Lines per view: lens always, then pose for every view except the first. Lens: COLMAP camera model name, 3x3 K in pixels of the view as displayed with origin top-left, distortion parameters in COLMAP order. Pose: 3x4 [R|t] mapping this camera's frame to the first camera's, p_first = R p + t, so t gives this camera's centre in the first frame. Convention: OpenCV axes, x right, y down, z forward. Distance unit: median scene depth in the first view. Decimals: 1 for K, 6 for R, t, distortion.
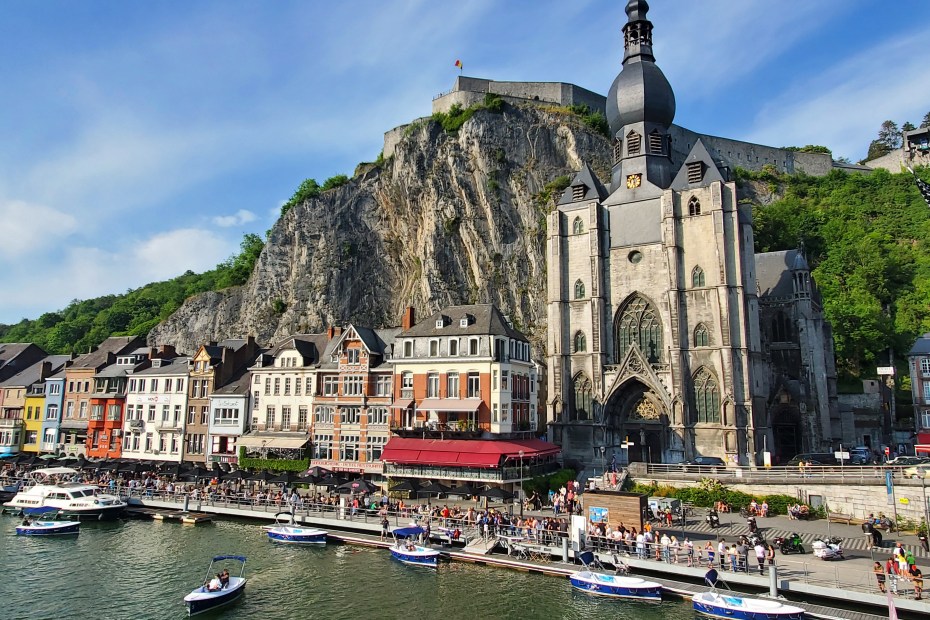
lens RADIAL K [[679.7, 0, 443.6], [0, 679.7, 298.6], [0, 0, 1]] dist [0.003477, 0.004170]
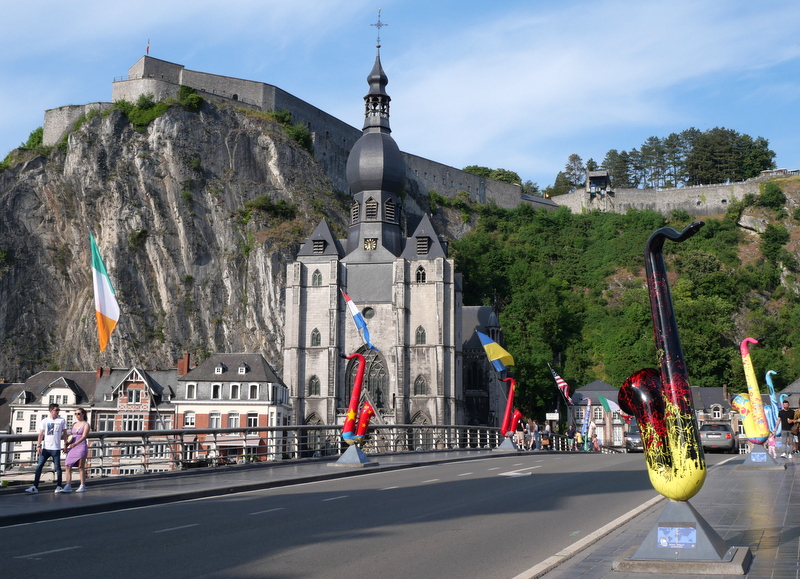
lens RADIAL K [[1162.9, 0, 400.0], [0, 1162.9, 289.5], [0, 0, 1]] dist [-0.007853, 0.040568]
pose [[0.906997, 0.063151, 0.416375, -0.461518], [-0.066854, 0.997747, -0.005698, -0.089885], [-0.415797, -0.022668, 0.909175, -0.750246]]
